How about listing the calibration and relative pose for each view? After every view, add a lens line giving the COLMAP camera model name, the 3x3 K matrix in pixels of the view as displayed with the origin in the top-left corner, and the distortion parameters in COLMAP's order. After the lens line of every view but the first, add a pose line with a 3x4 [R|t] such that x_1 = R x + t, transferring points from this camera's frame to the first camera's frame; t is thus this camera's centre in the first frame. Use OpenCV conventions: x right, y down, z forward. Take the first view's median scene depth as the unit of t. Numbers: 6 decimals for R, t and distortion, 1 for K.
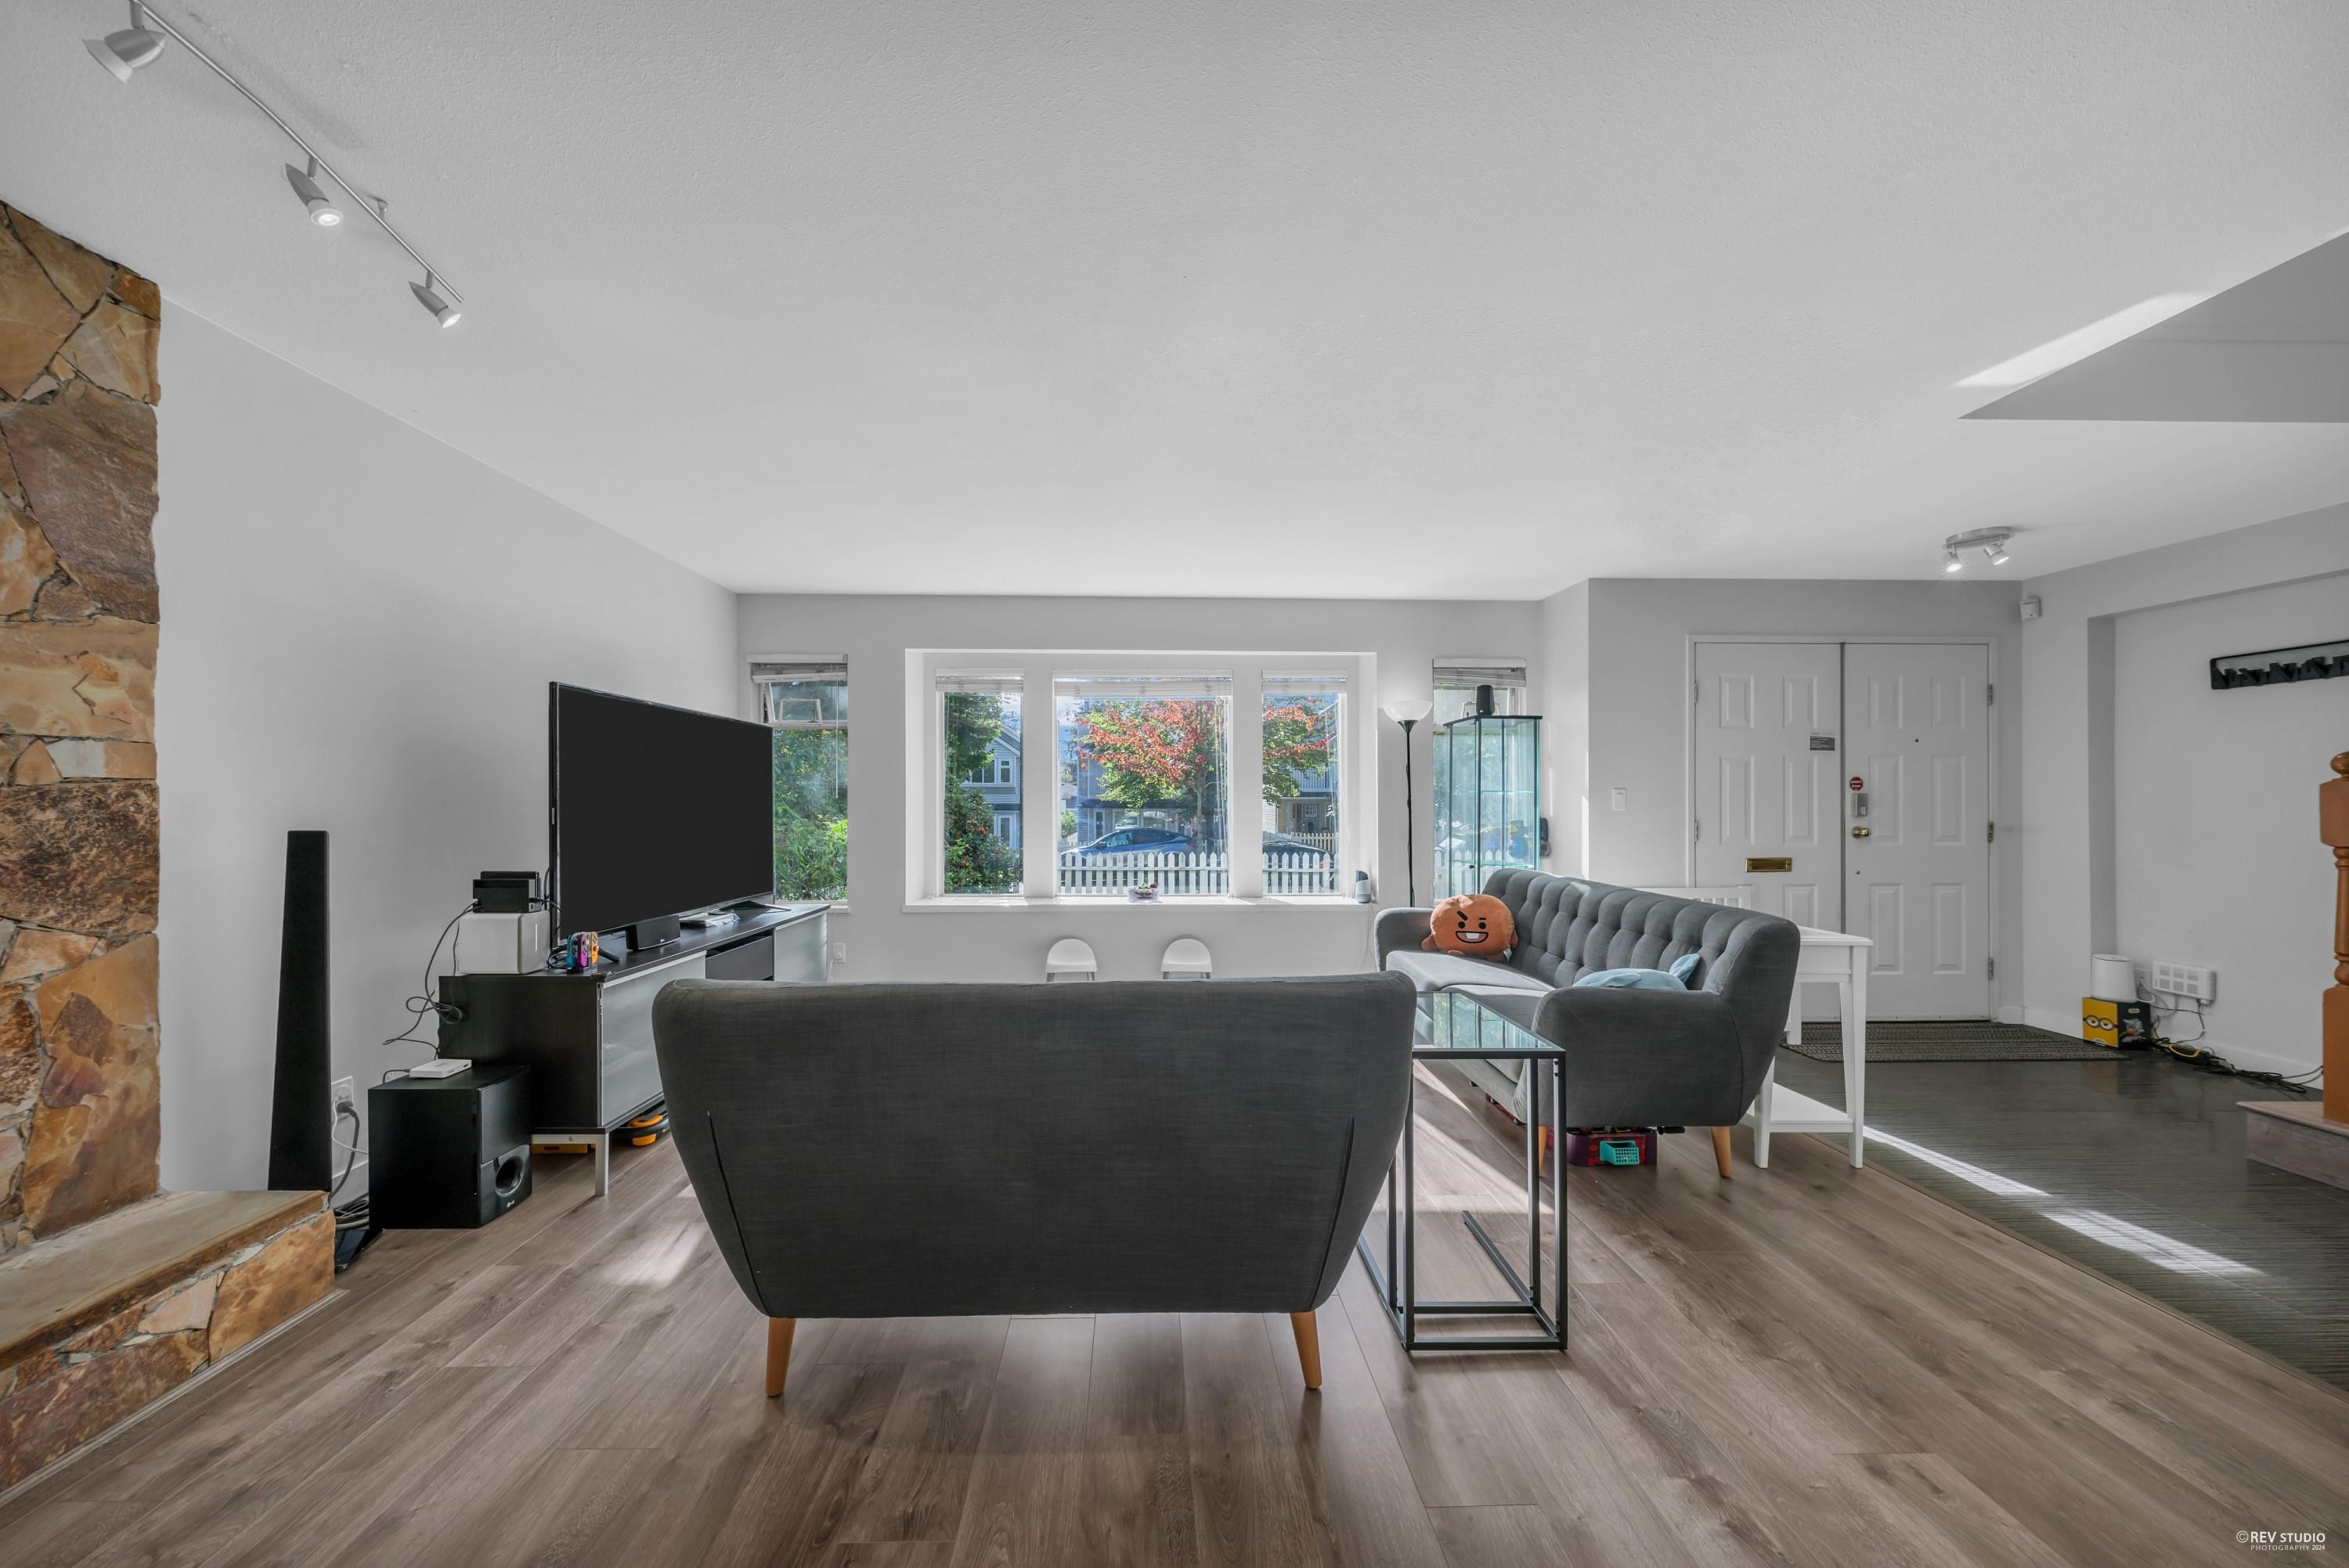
lens RADIAL K [[797.5, 0, 1159.2], [0, 797.5, 804.2], [0, 0, 1]] dist [-0.001066, 0.000050]
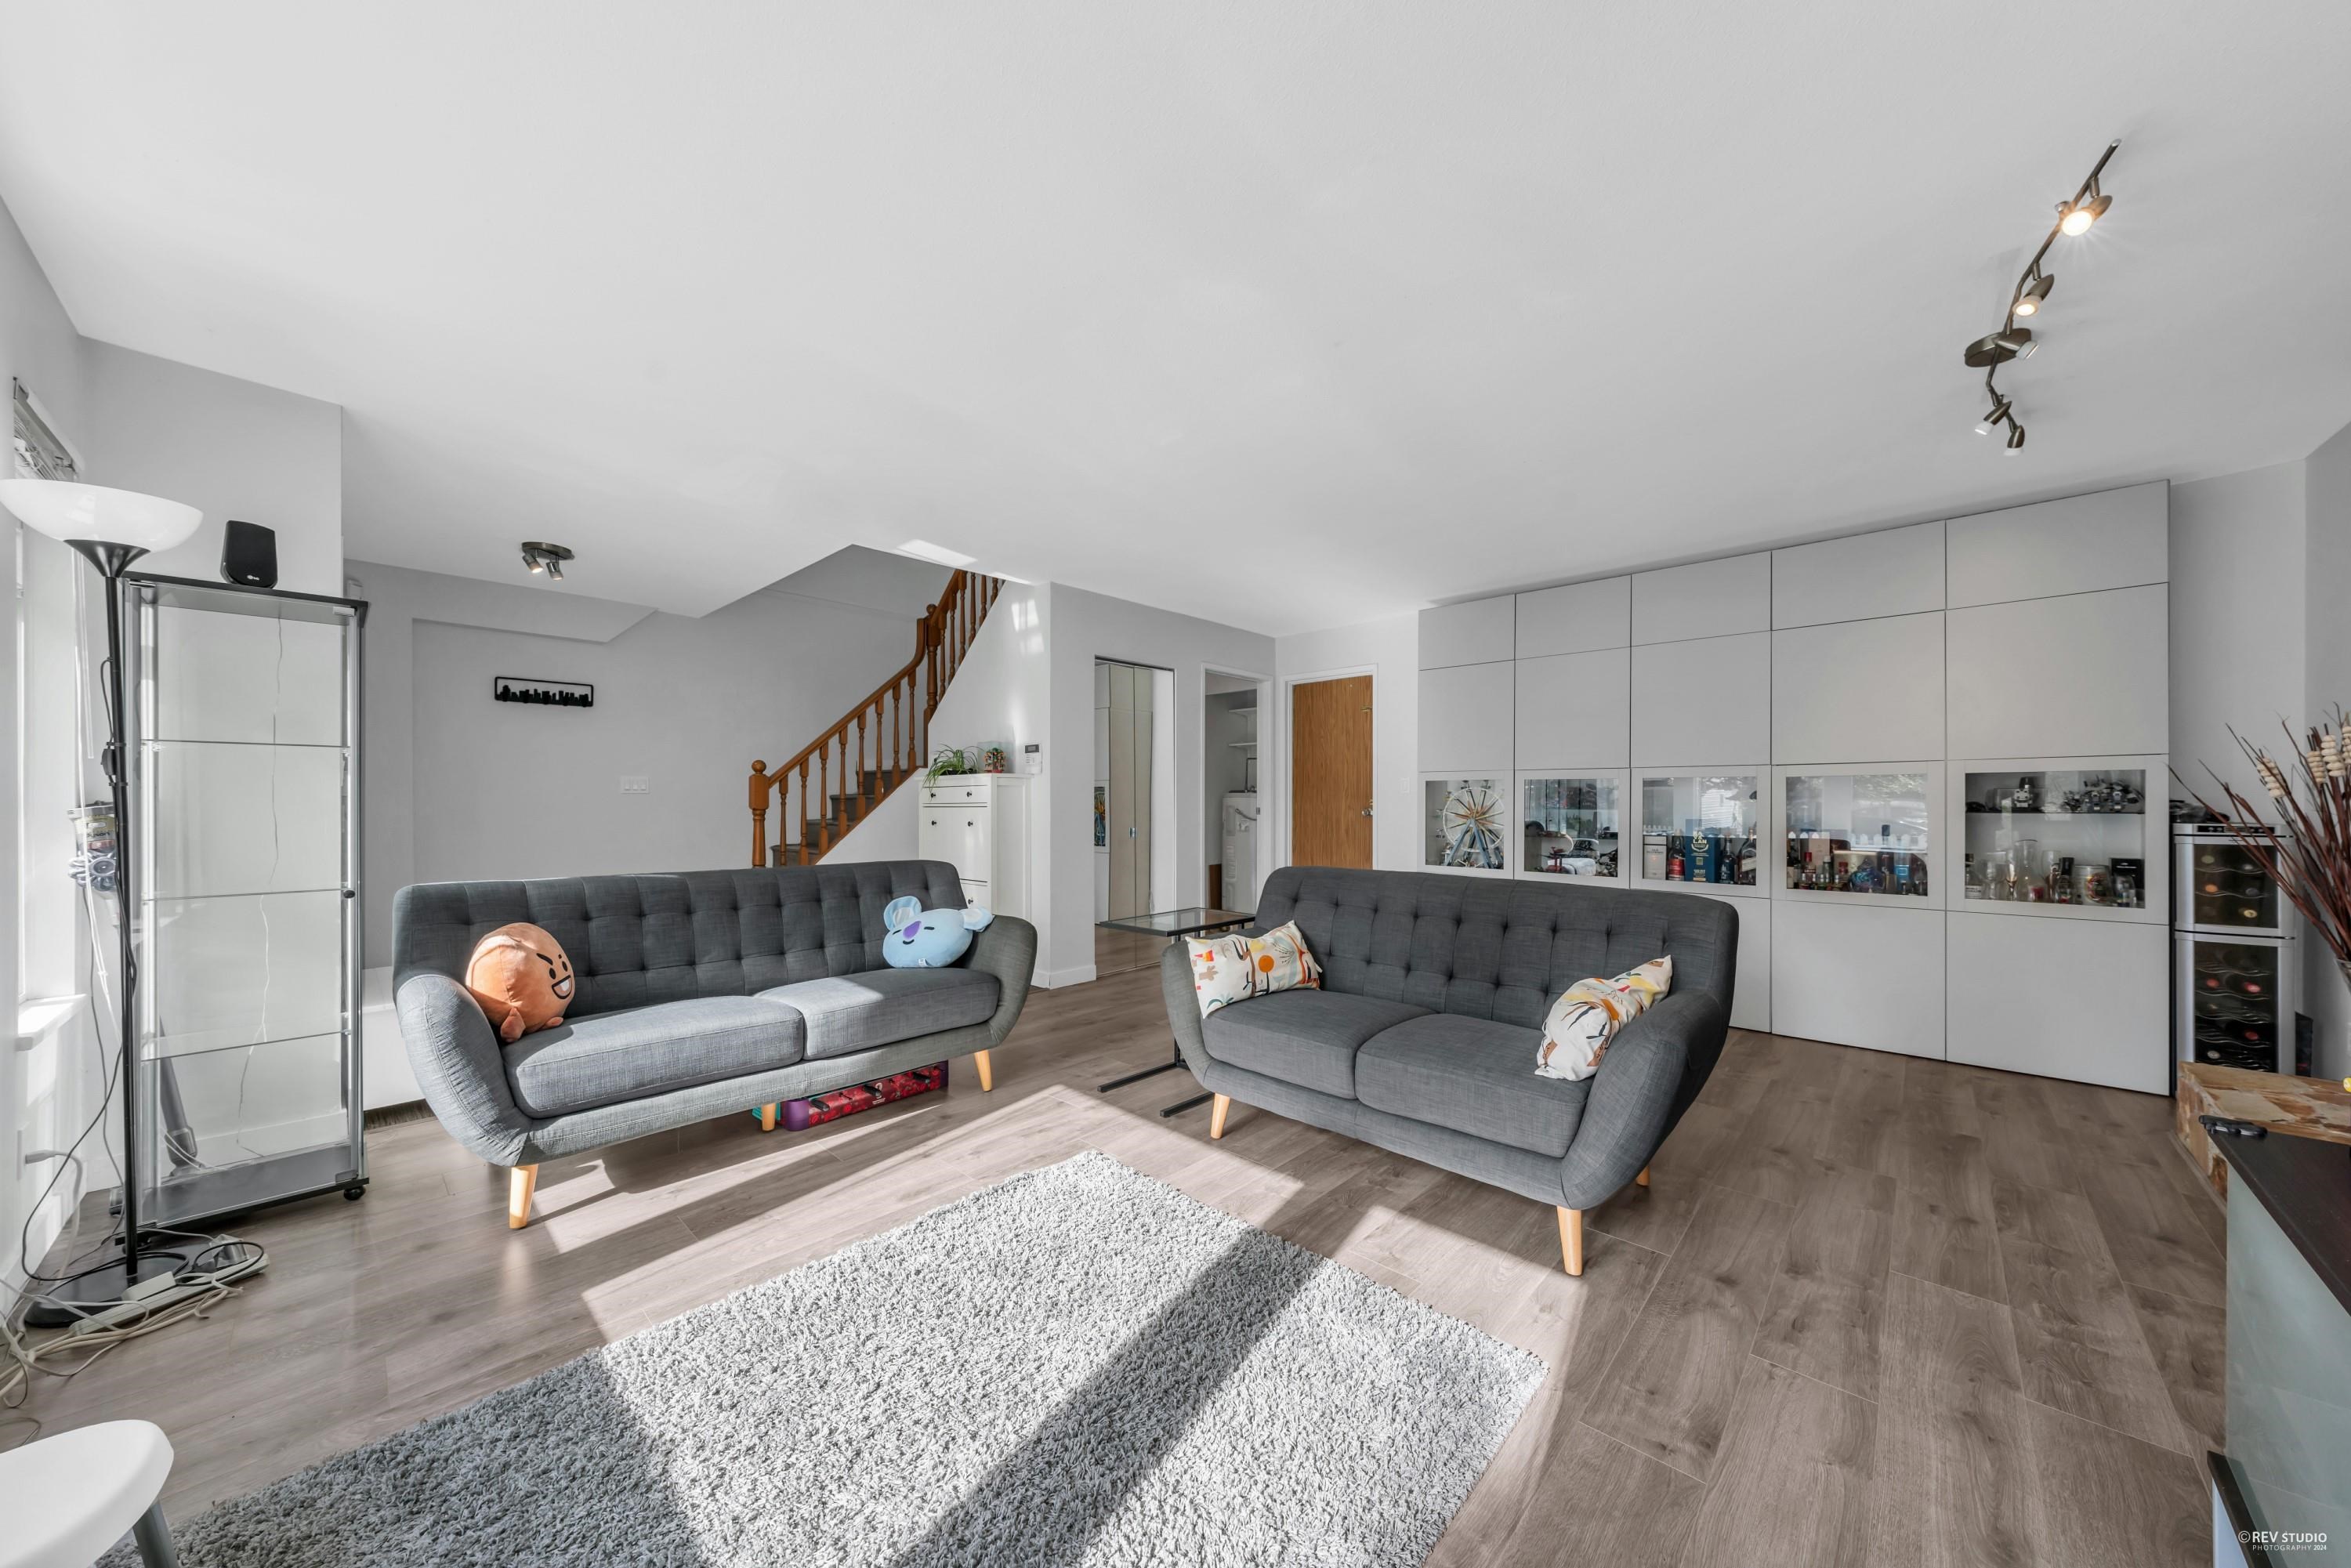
lens RADIAL K [[798.3, 0, 1160.2], [0, 798.3, 804.2], [0, 0, 1]] dist [-0.001066, 0.000050]
pose [[-0.699815, -0.004452, 0.714311, -0.369488], [-0.001454, 0.999987, 0.004808, 0.019649], [-0.714323, 0.002326, -0.699812, 1.080391]]
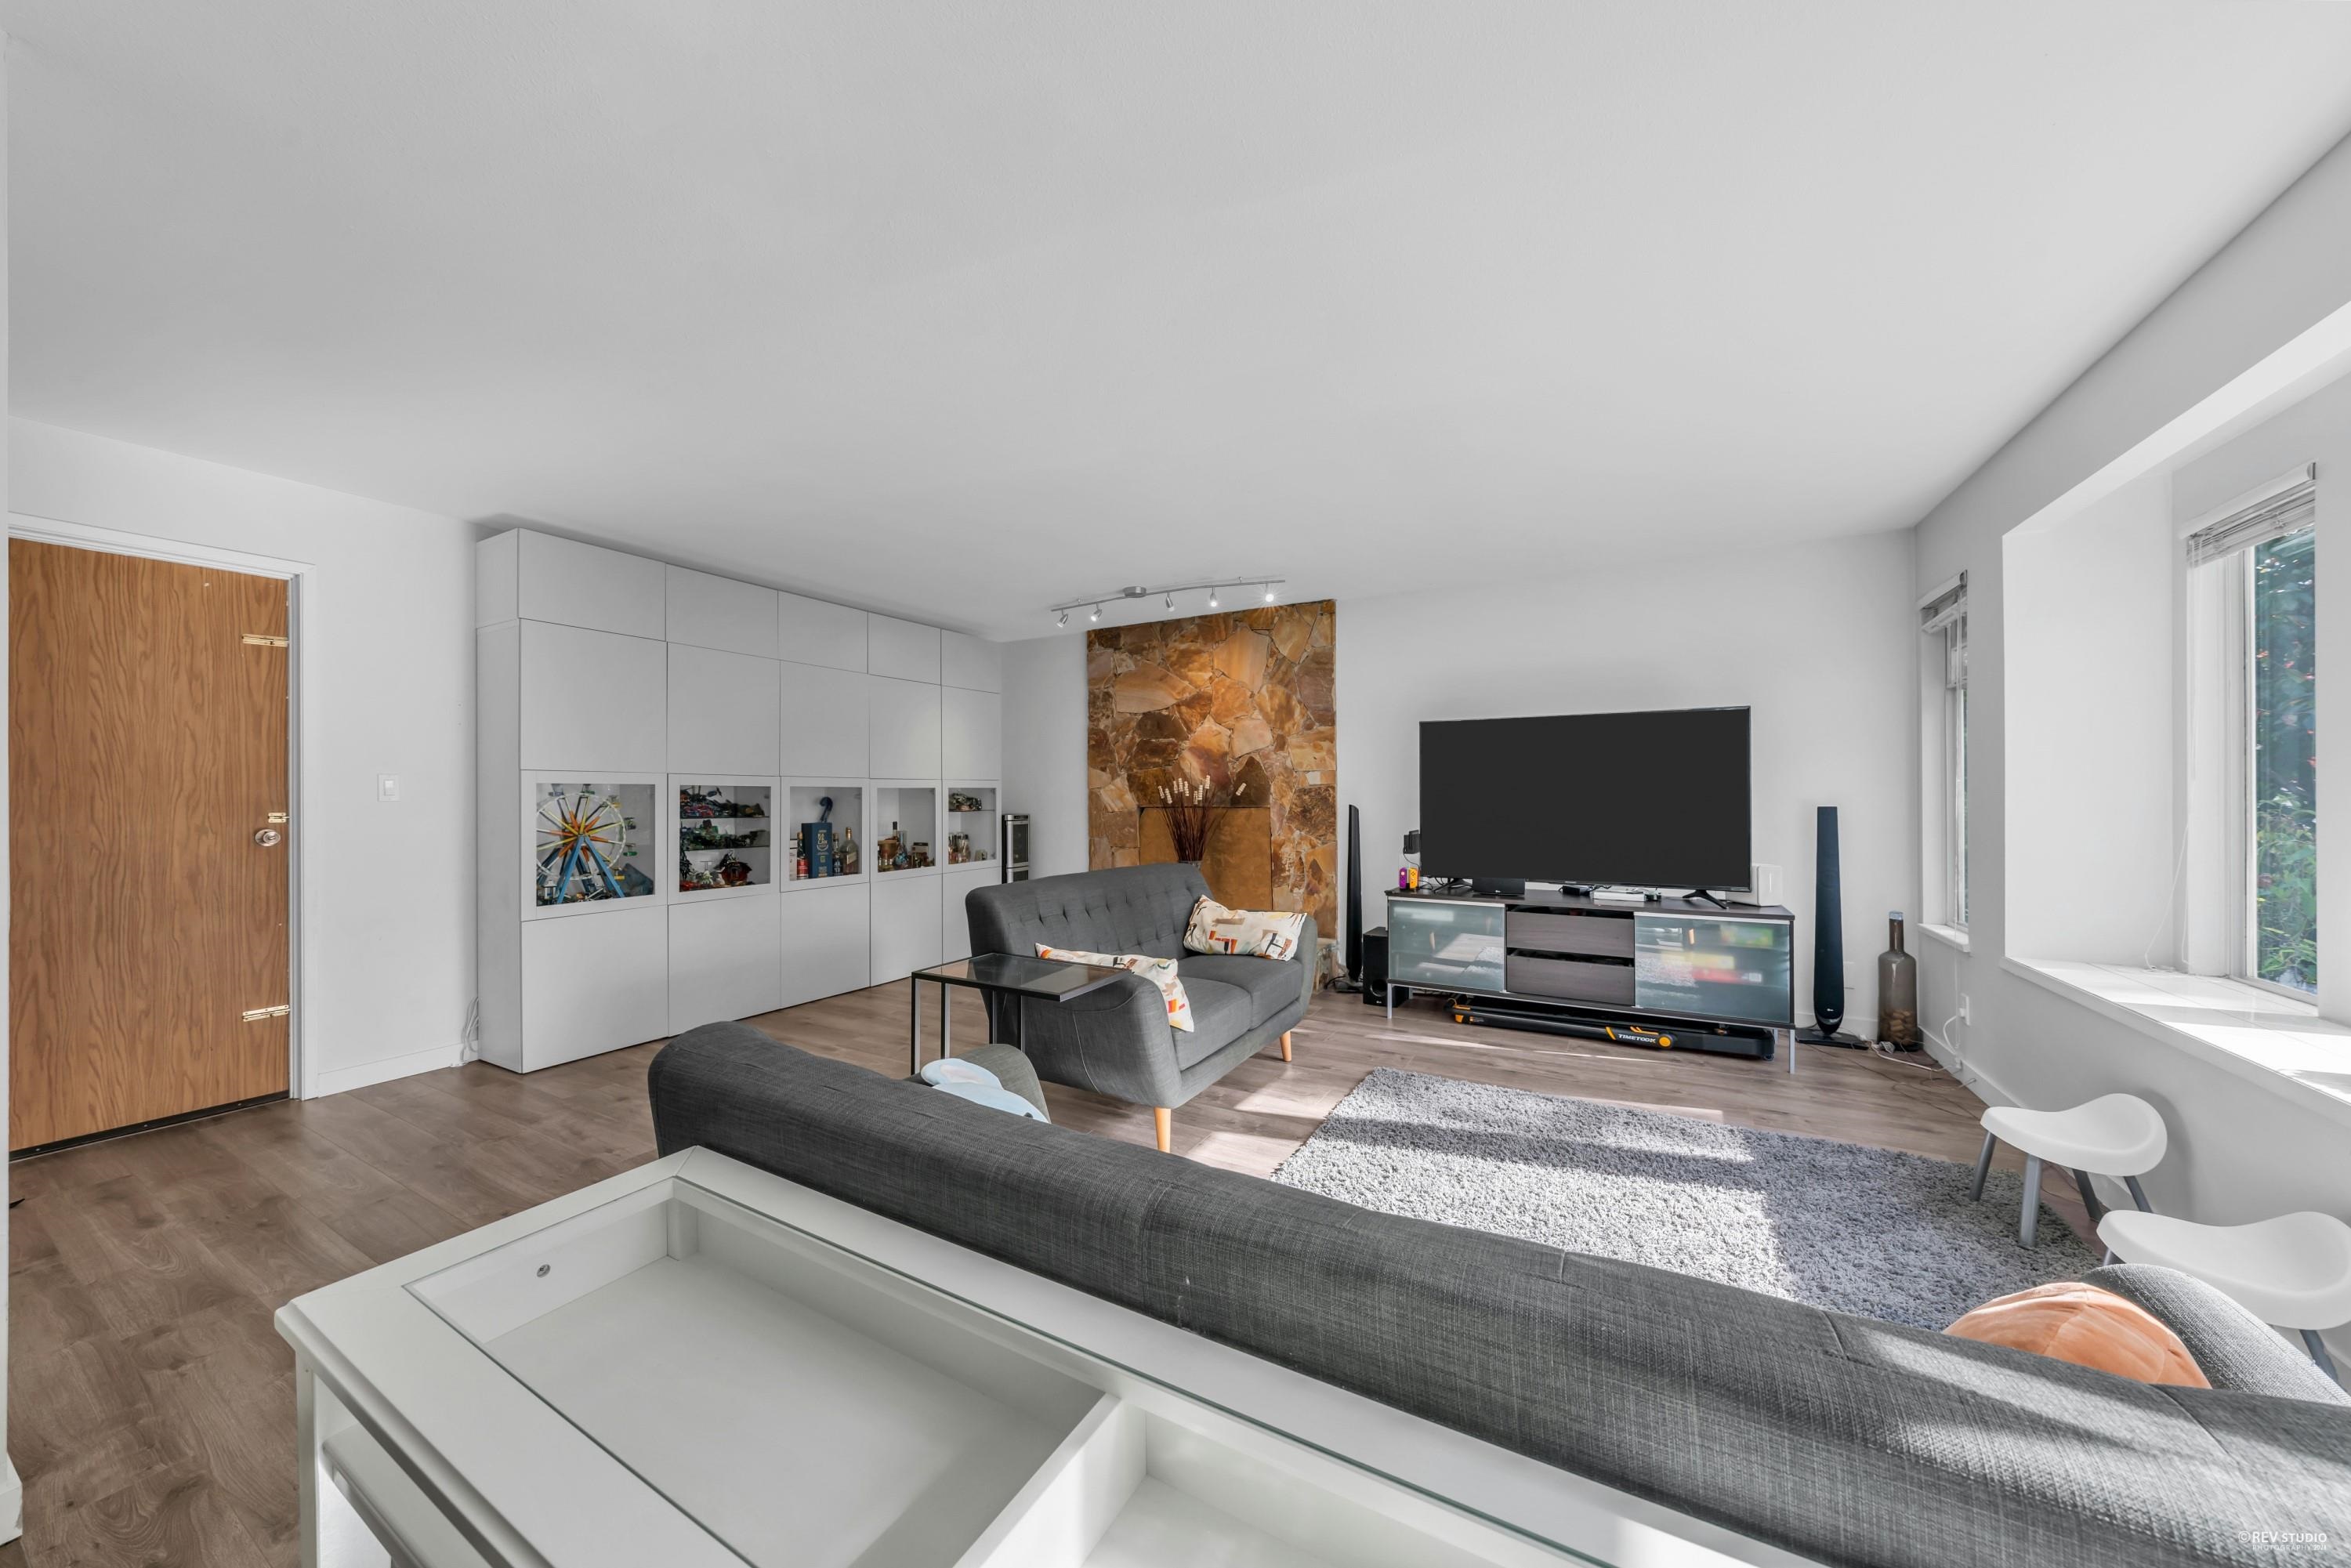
lens RADIAL K [[791.3, 0, 1175.0], [0, 791.3, 795.3], [0, 0, 1]] dist [-0.000874, -0.000121]
pose [[-0.518040, 0.001764, -0.855355, 0.617130], [0.000898, 0.999998, 0.001519, 0.000509], [0.855356, 0.000019, -0.518041, 0.917531]]
